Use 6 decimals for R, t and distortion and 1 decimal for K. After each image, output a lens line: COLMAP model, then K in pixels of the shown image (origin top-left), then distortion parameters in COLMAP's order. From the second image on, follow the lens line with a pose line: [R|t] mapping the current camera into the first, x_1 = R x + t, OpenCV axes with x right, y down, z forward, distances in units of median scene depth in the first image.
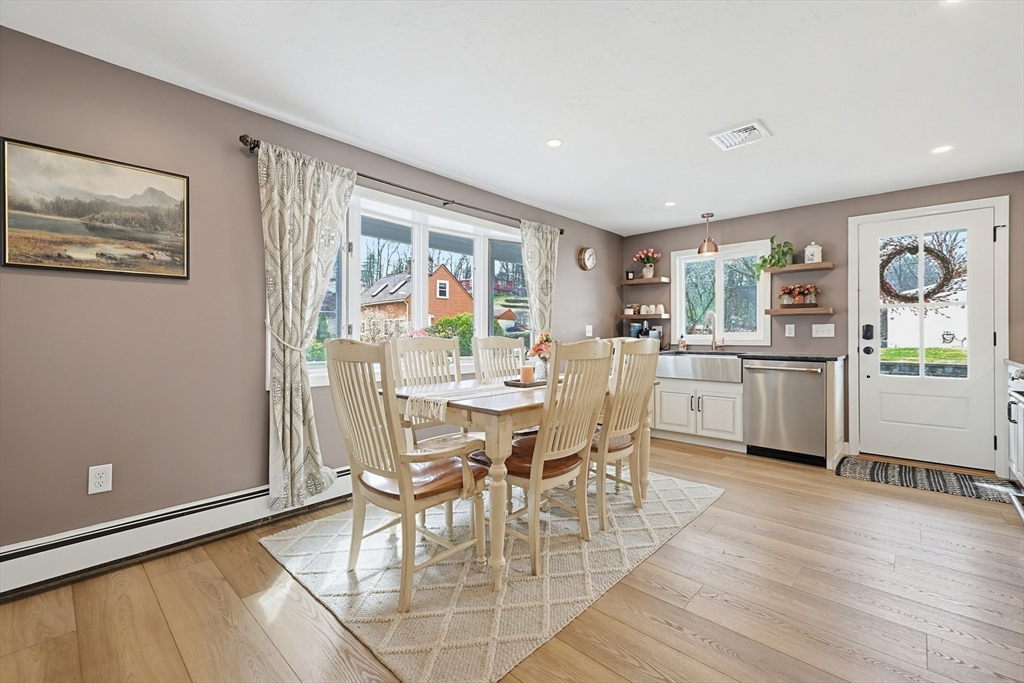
lens RADIAL K [[440.8, 0, 515.2], [0, 440.8, 334.3], [0, 0, 1]] dist [-0.000692, -0.000137]
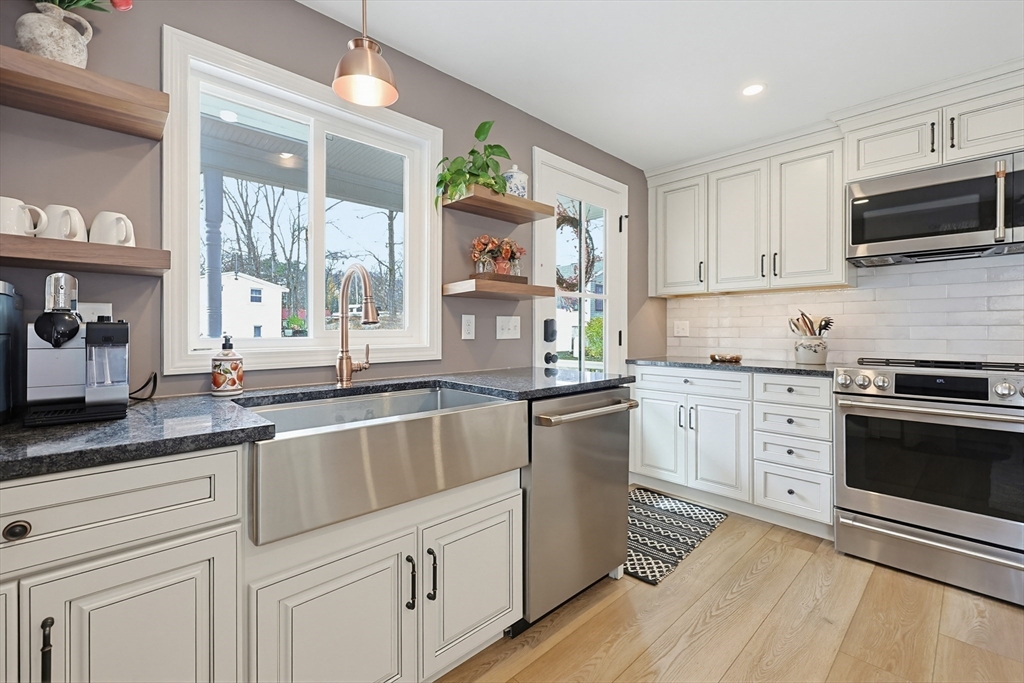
lens RADIAL K [[440.8, 0, 515.2], [0, 440.8, 334.3], [0, 0, 1]] dist [-0.000692, -0.000137]
pose [[0.053488, -0.004210, 0.998560, 0.112917], [0.000135, 0.999991, 0.004209, -0.002075], [-0.998568, -0.000090, 0.053488, 0.832494]]
